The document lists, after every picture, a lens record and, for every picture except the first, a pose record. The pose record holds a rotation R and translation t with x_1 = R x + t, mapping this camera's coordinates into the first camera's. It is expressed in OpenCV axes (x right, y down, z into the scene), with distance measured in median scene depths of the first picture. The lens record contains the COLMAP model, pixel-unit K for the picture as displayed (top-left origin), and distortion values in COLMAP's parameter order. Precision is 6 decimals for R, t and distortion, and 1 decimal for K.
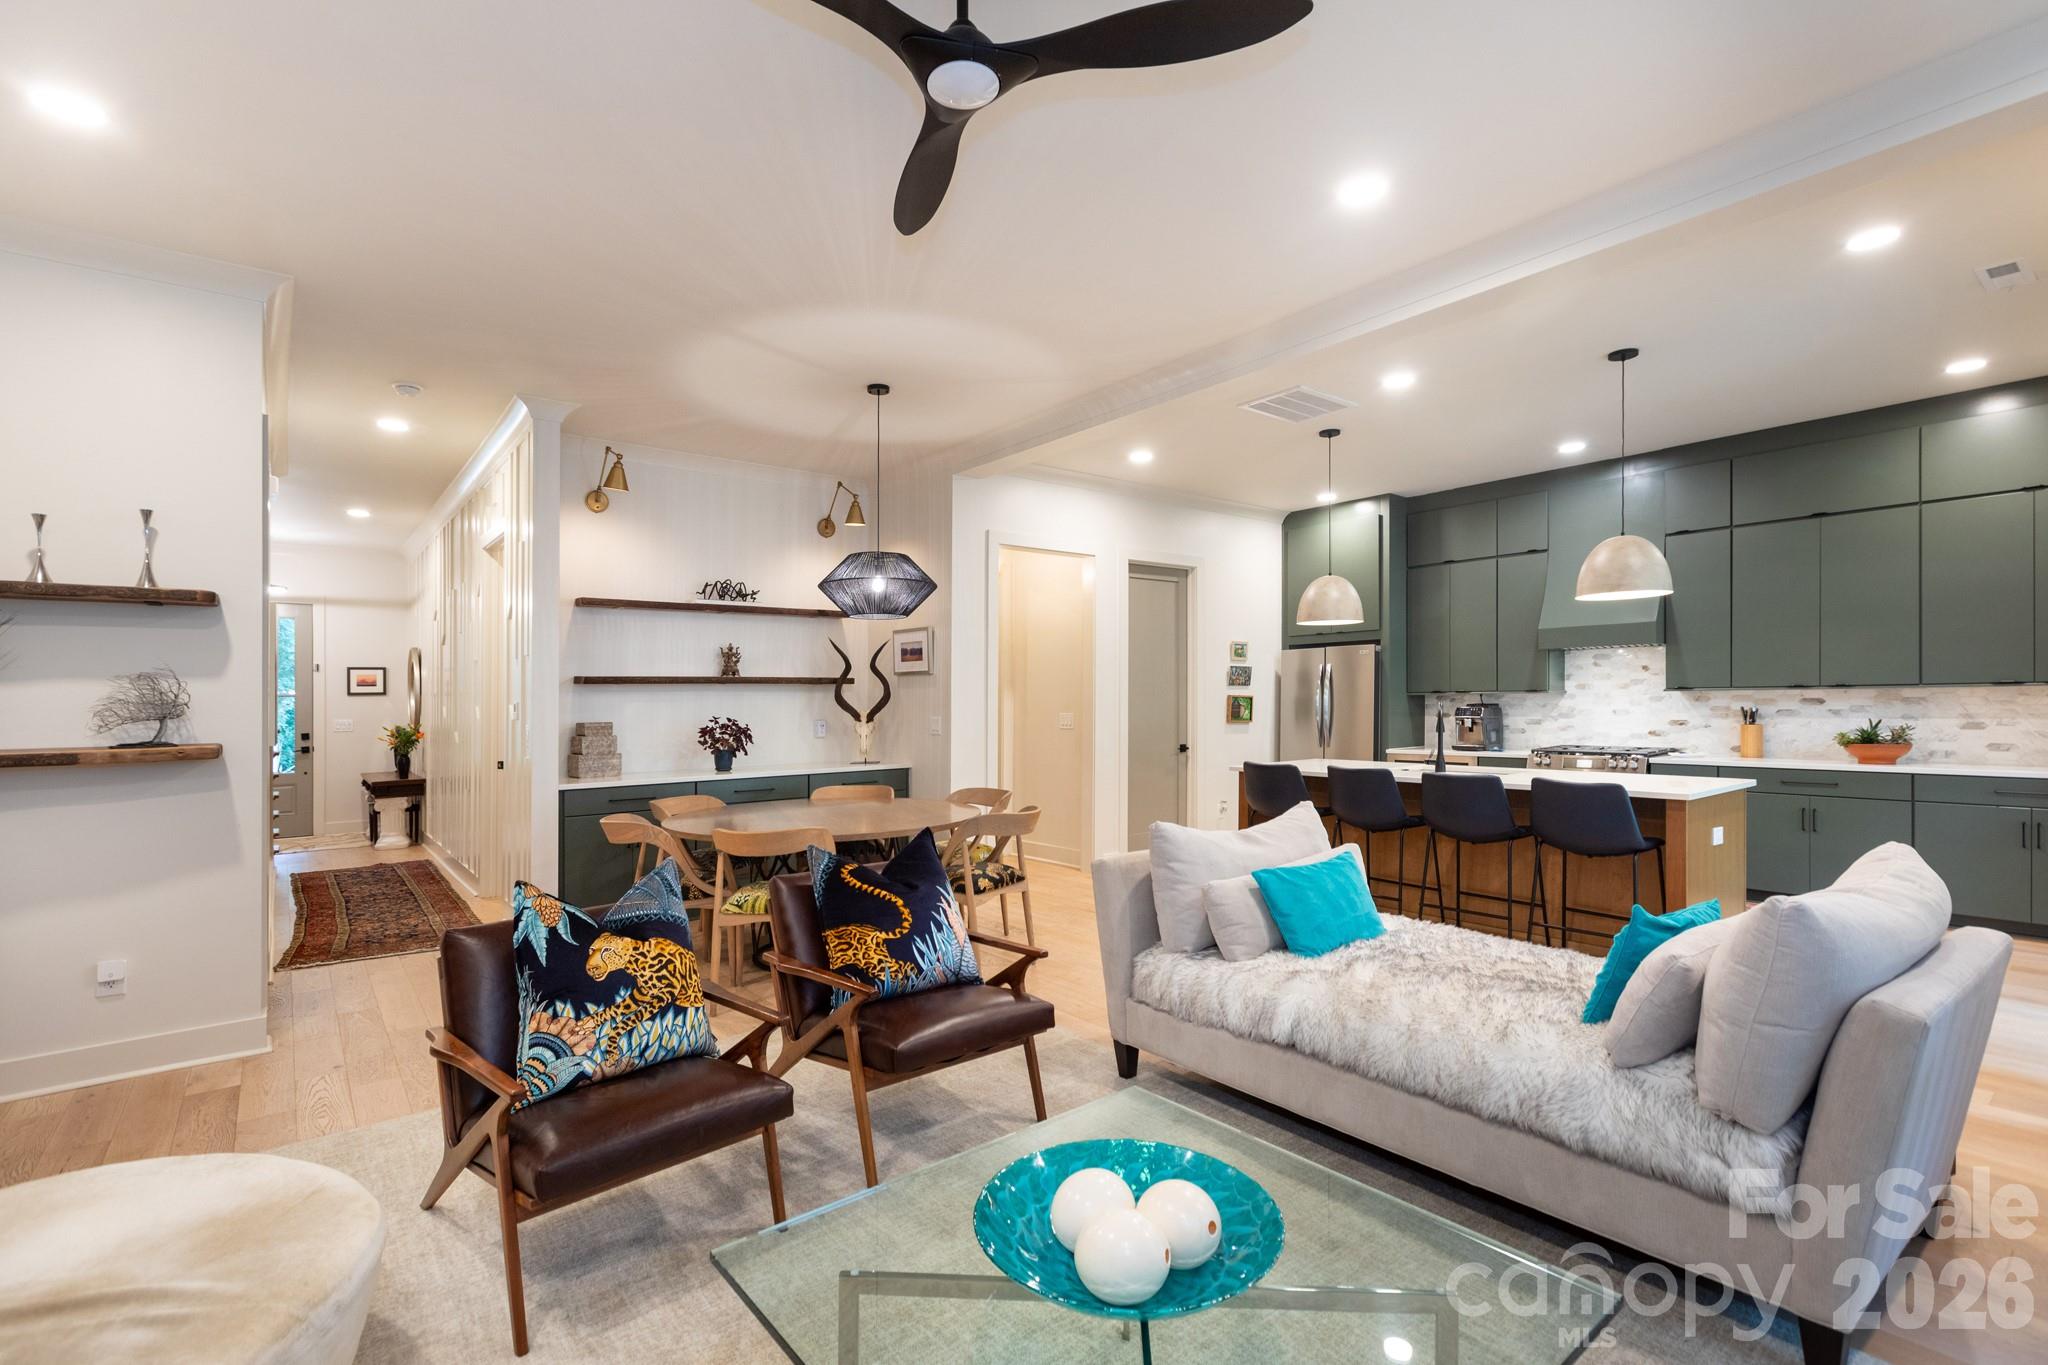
lens RADIAL K [[930.4, 0, 1009.9], [0, 930.4, 718.9], [0, 0, 1]] dist [0.001572, -0.000776]
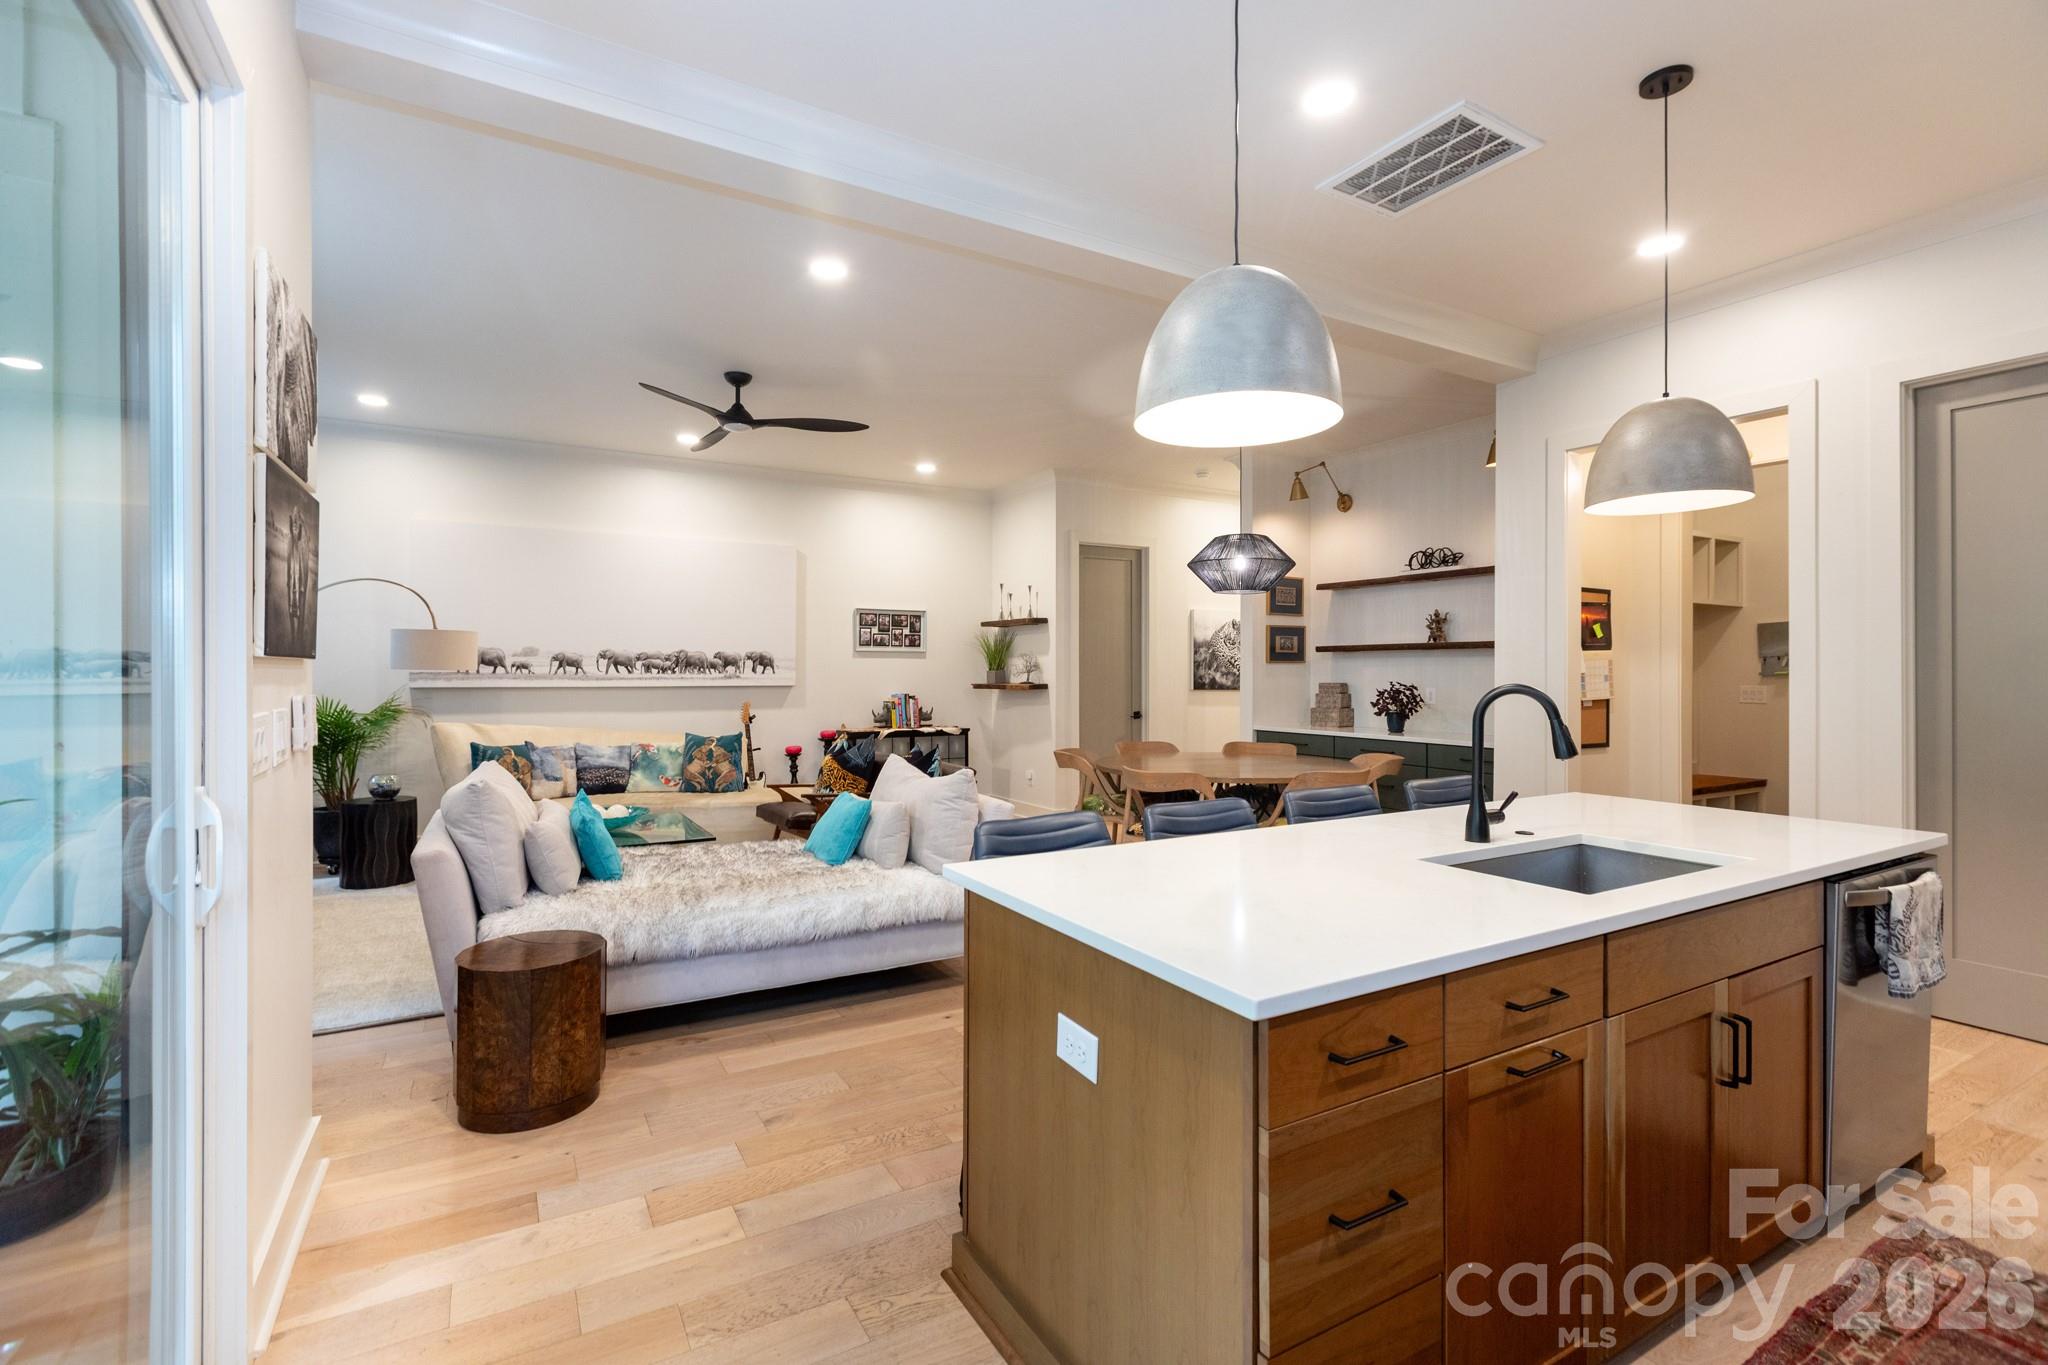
lens RADIAL K [[930.4, 0, 1020.1], [0, 930.4, 676.2], [0, 0, 1]] dist [0.001572, -0.000776]
pose [[-0.153557, 0.019502, -0.987947, 0.776239], [-0.019361, 0.999554, 0.022740, -0.023448], [0.987950, 0.022619, -0.153111, 0.709947]]
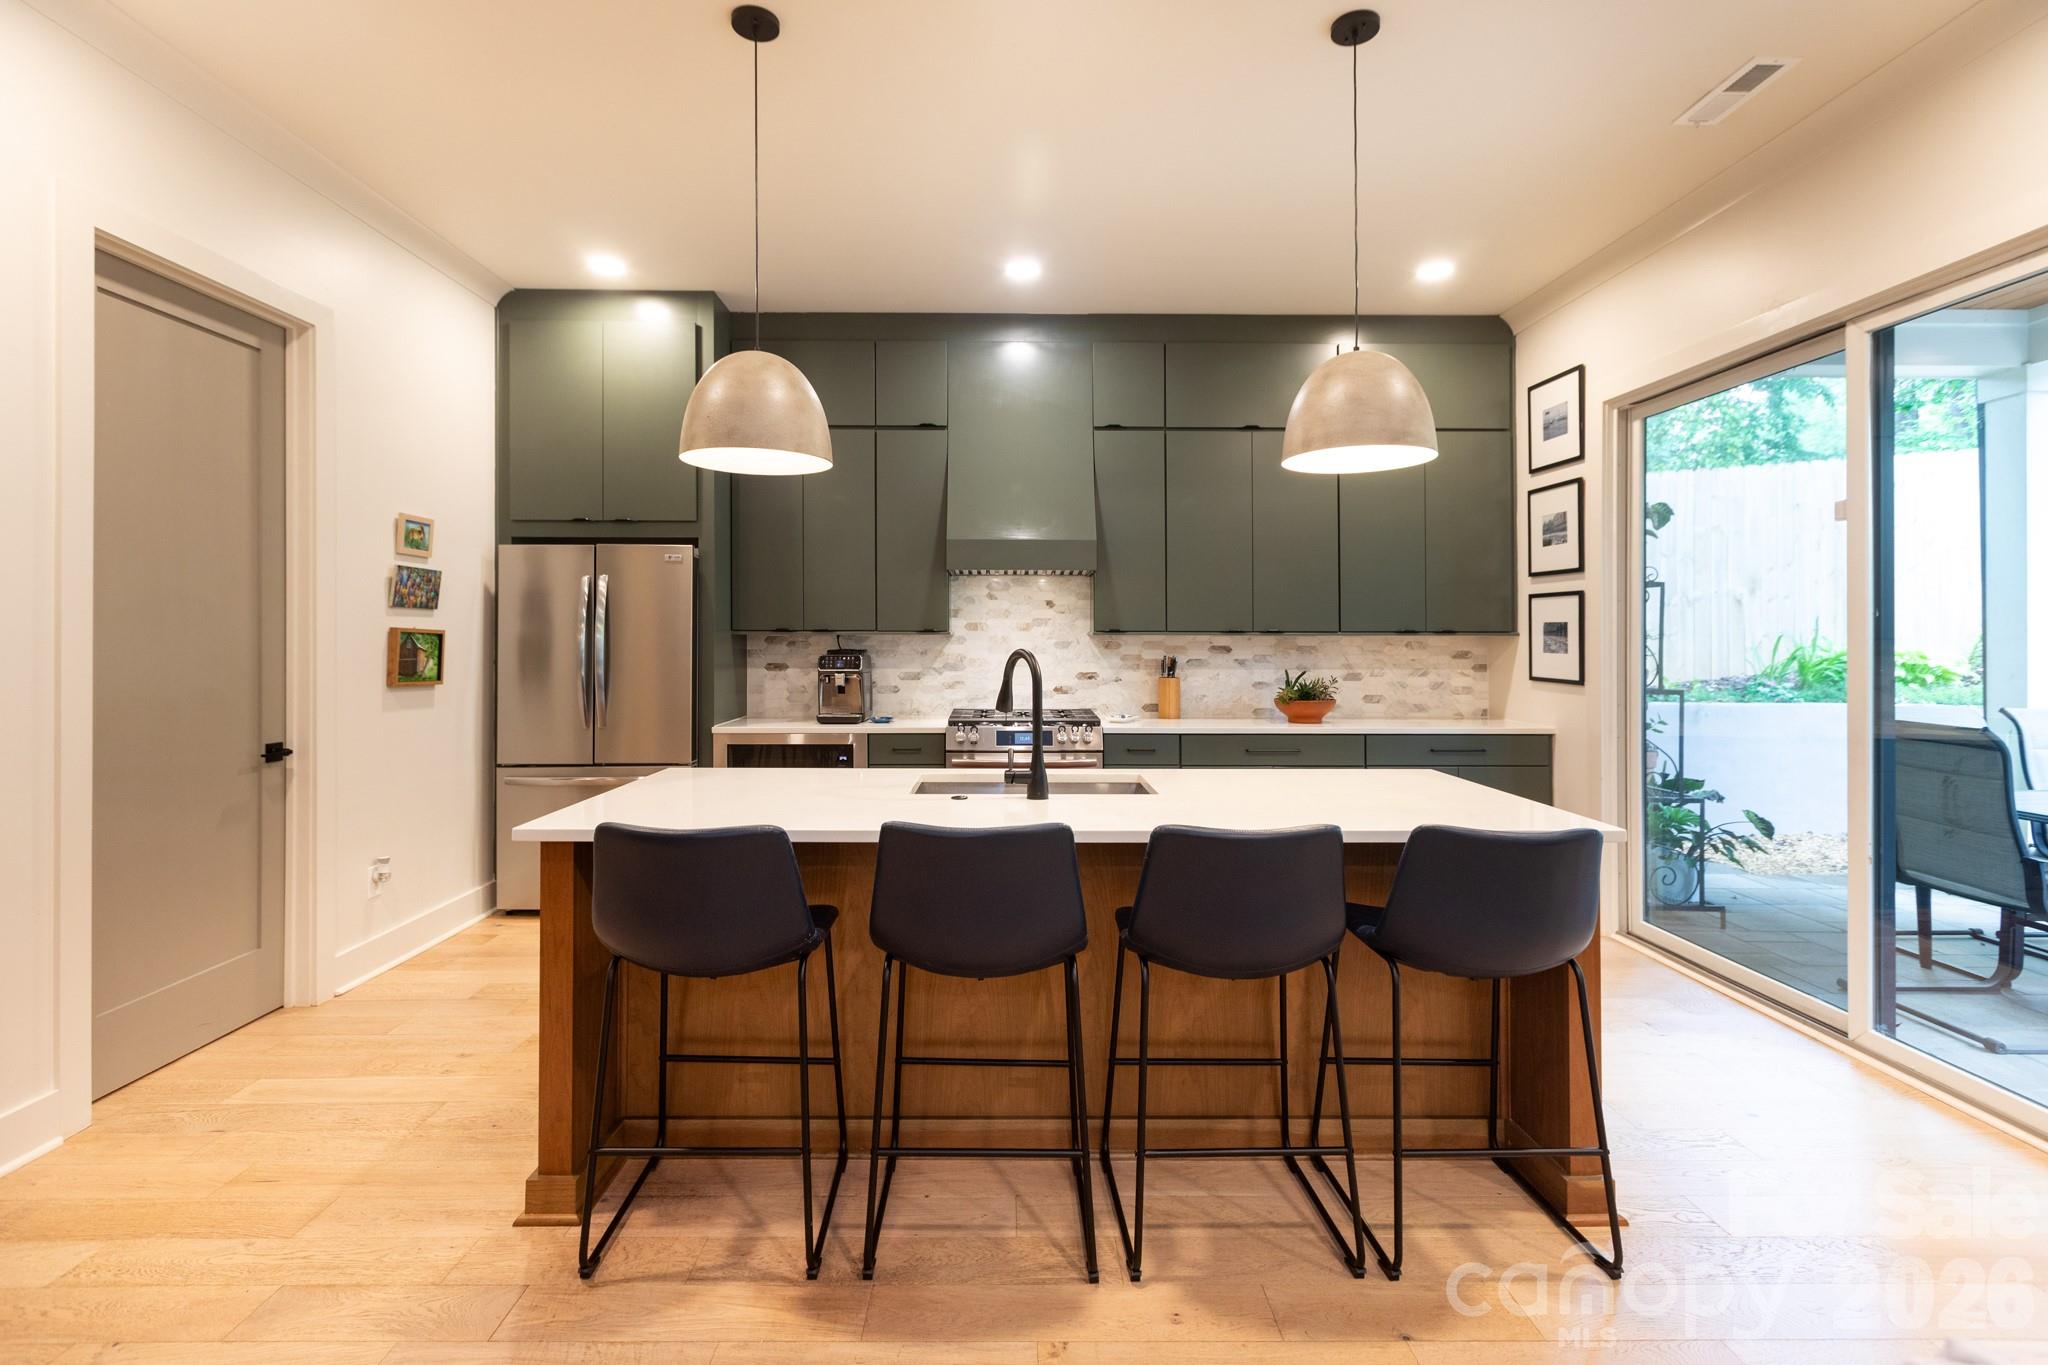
lens RADIAL K [[930.4, 0, 1015.3], [0, 930.4, 625.2], [0, 0, 1]] dist [0.001572, -0.000776]
pose [[0.608080, 0.025508, 0.793466, 0.070118], [0.005467, 0.999325, -0.036315, -0.010719], [-0.793857, 0.026421, 0.607530, 0.594385]]
